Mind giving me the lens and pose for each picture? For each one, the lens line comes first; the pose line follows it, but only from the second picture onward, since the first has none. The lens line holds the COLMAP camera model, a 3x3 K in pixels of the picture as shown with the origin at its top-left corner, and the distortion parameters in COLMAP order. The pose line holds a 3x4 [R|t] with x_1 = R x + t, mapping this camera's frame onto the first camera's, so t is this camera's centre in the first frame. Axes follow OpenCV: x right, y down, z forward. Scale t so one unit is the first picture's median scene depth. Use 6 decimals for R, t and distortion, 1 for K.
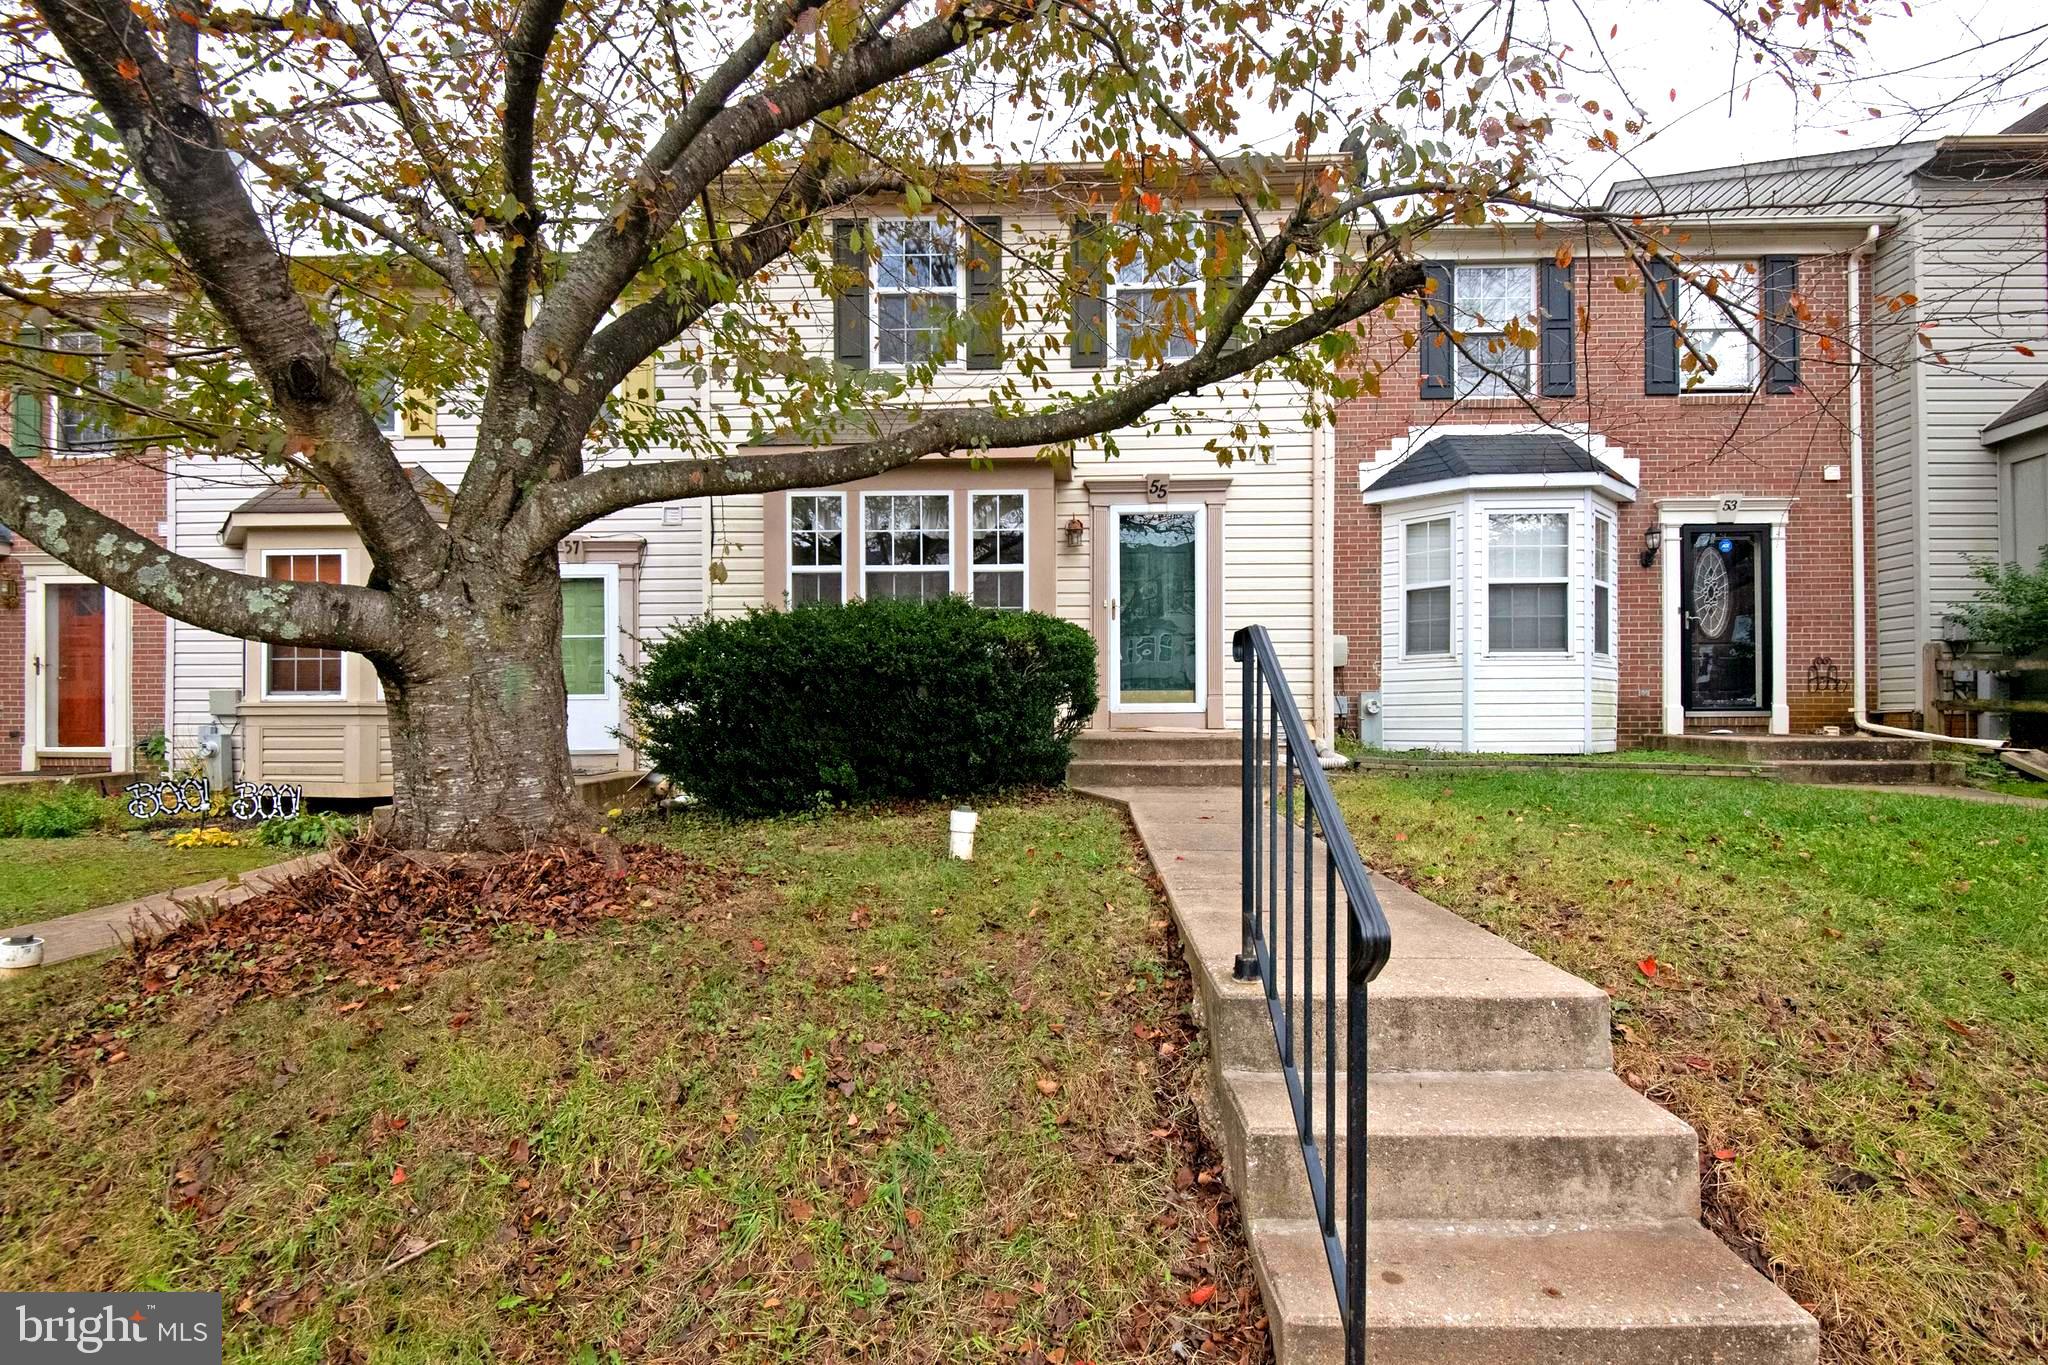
lens RADIAL K [[929.1, 0, 963.2], [0, 929.1, 696.6], [0, 0, 1]] dist [0.025792, -0.019947]
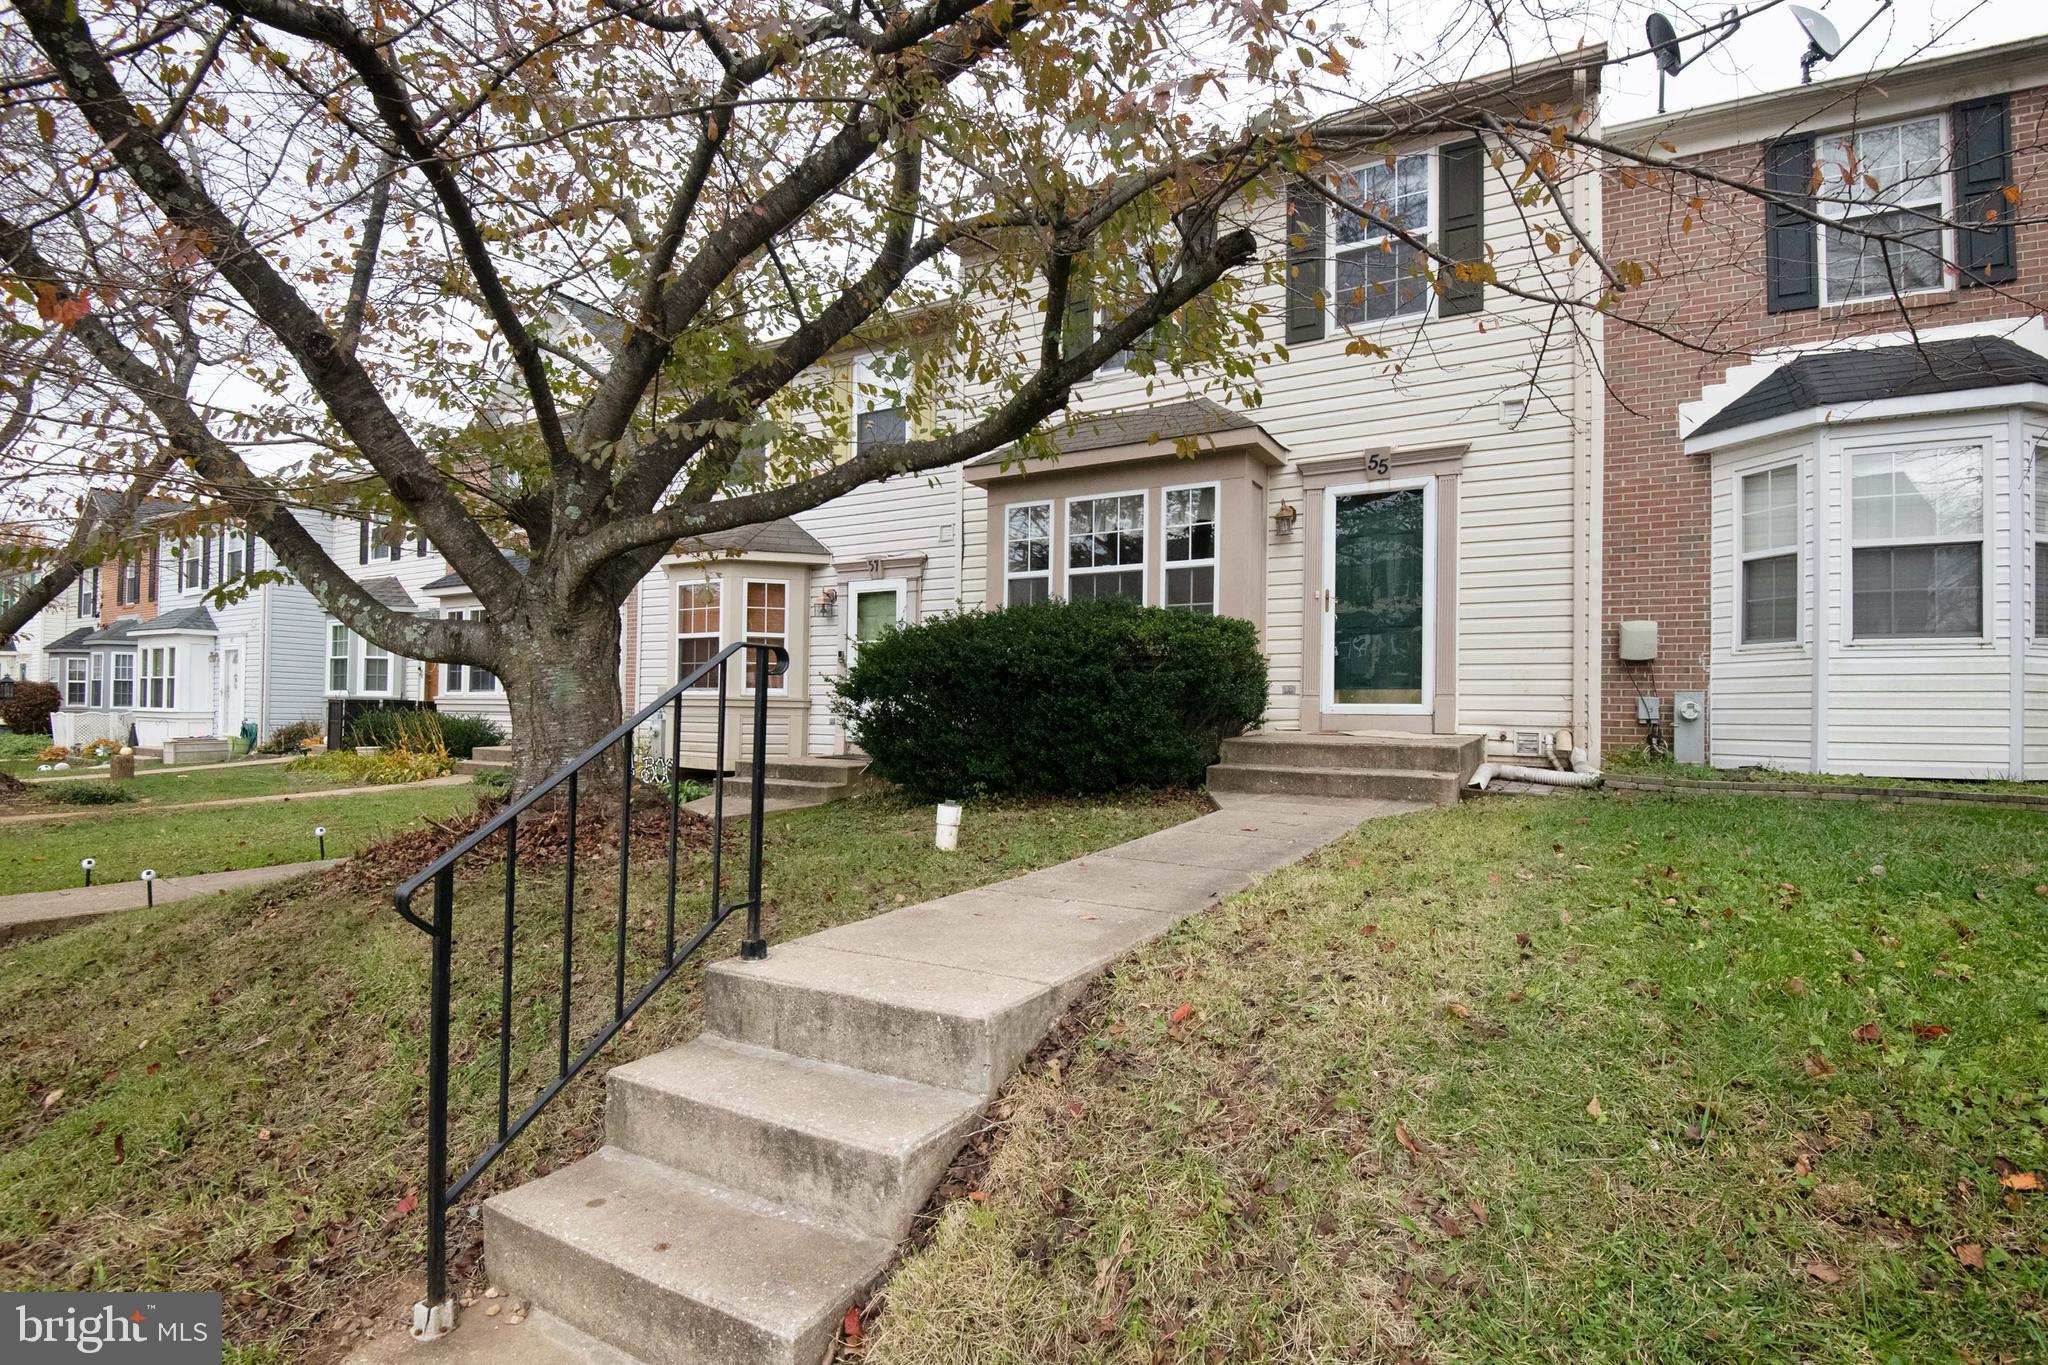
lens RADIAL K [[929.1, 0, 1007.8], [0, 929.1, 689.7], [0, 0, 1]] dist [0.025792, -0.019947]
pose [[0.896151, 0.002866, -0.443741, 0.289967], [-0.002608, 0.999996, 0.001191, -0.006598], [0.443742, 0.000090, 0.896154, 0.035510]]
